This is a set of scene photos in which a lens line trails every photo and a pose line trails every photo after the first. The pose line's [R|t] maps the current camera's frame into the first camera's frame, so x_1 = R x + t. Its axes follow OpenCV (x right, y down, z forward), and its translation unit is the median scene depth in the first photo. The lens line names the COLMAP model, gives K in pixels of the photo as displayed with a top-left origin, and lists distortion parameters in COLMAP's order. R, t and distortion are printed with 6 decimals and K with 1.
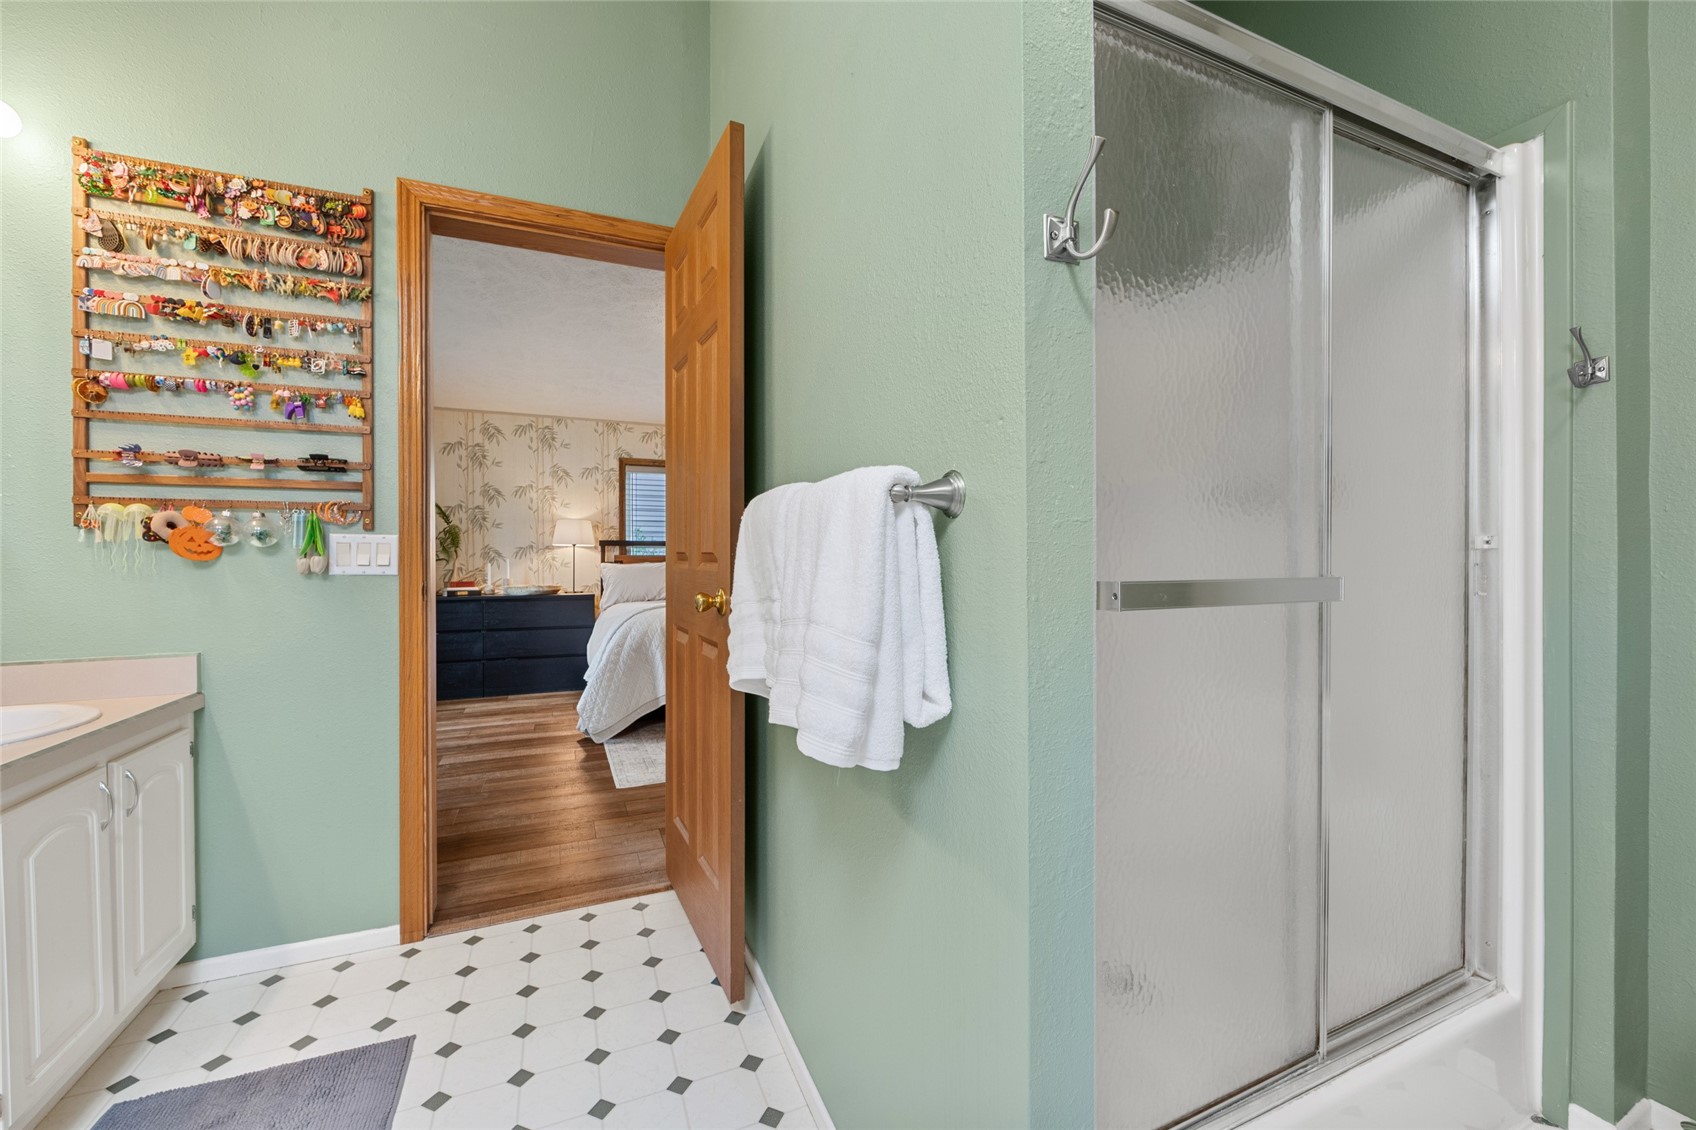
lens RADIAL K [[665.5, 0, 847.9], [0, 665.5, 566.3], [0, 0, 1]] dist [-0.003354, -0.000311]
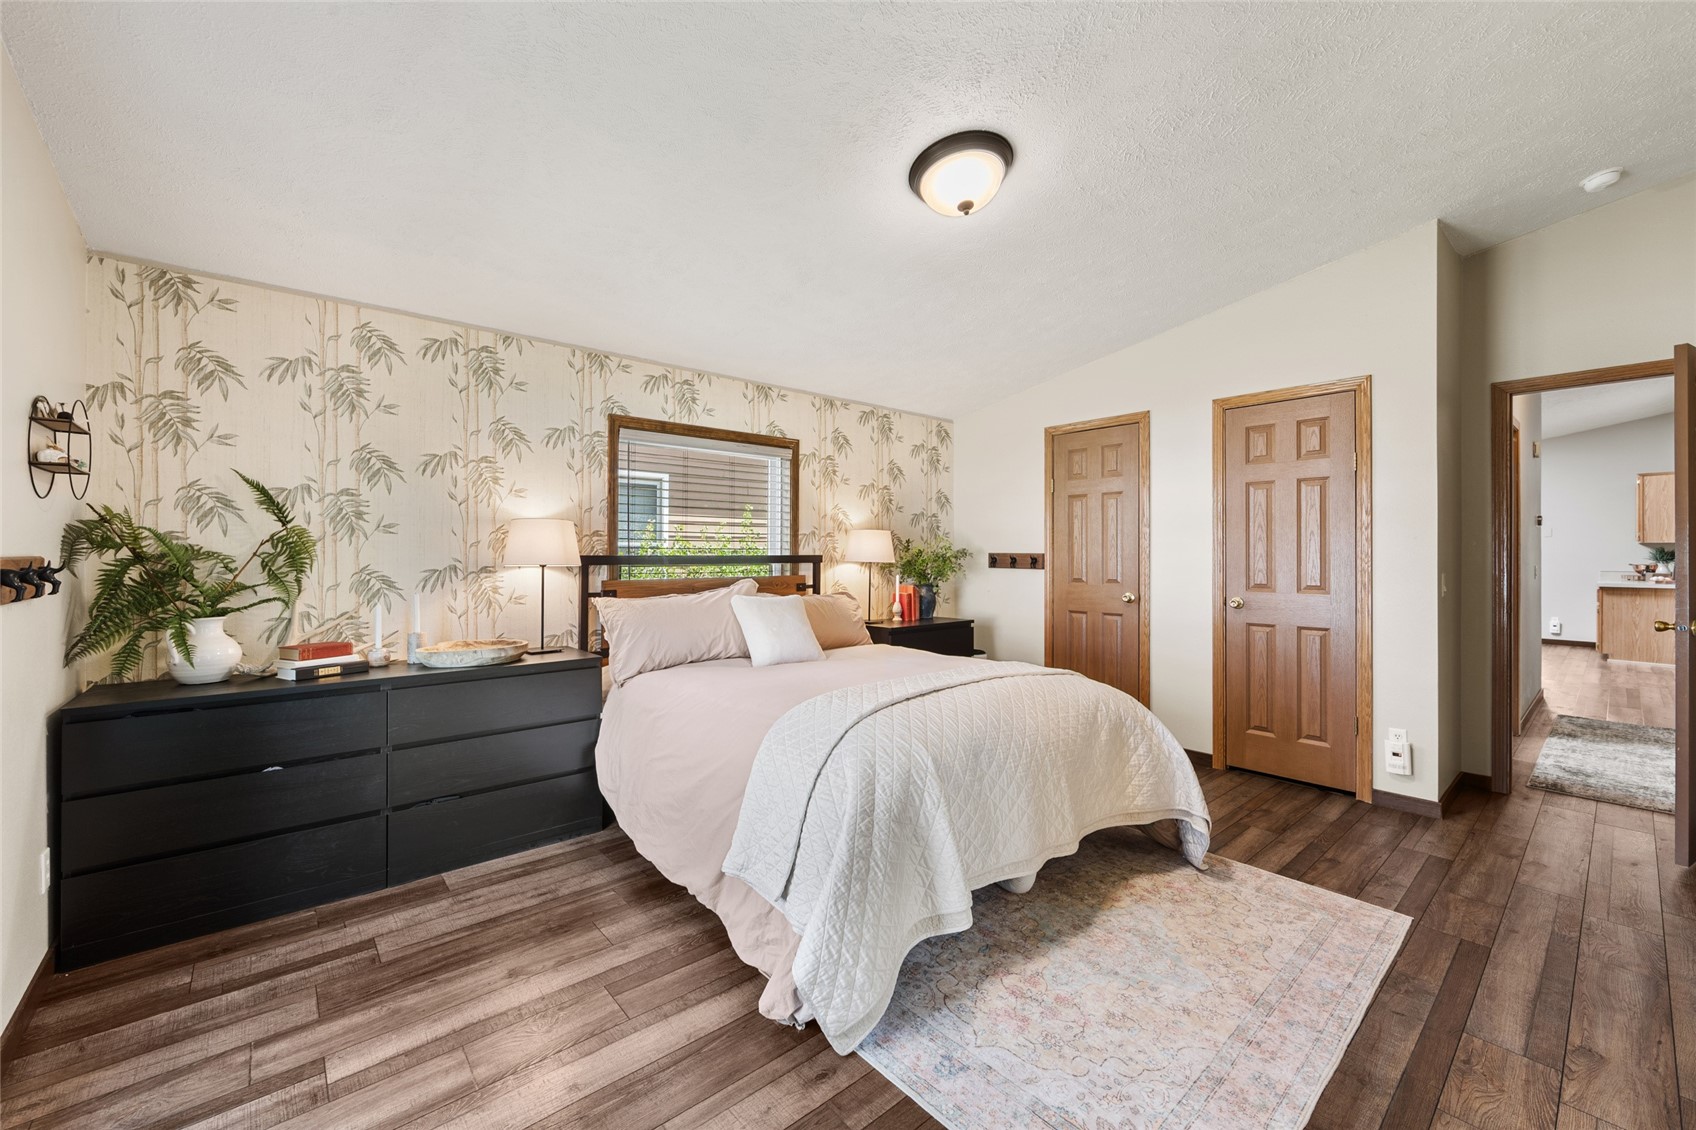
lens RADIAL K [[677.7, 0, 849.0], [0, 677.7, 558.5], [0, 0, 1]] dist [-0.002827, -0.000276]
pose [[0.956083, 0.000138, 0.293096, -0.338979], [0.002697, 0.999953, -0.009266, -0.032231], [-0.293084, 0.009649, 0.956038, 0.394648]]
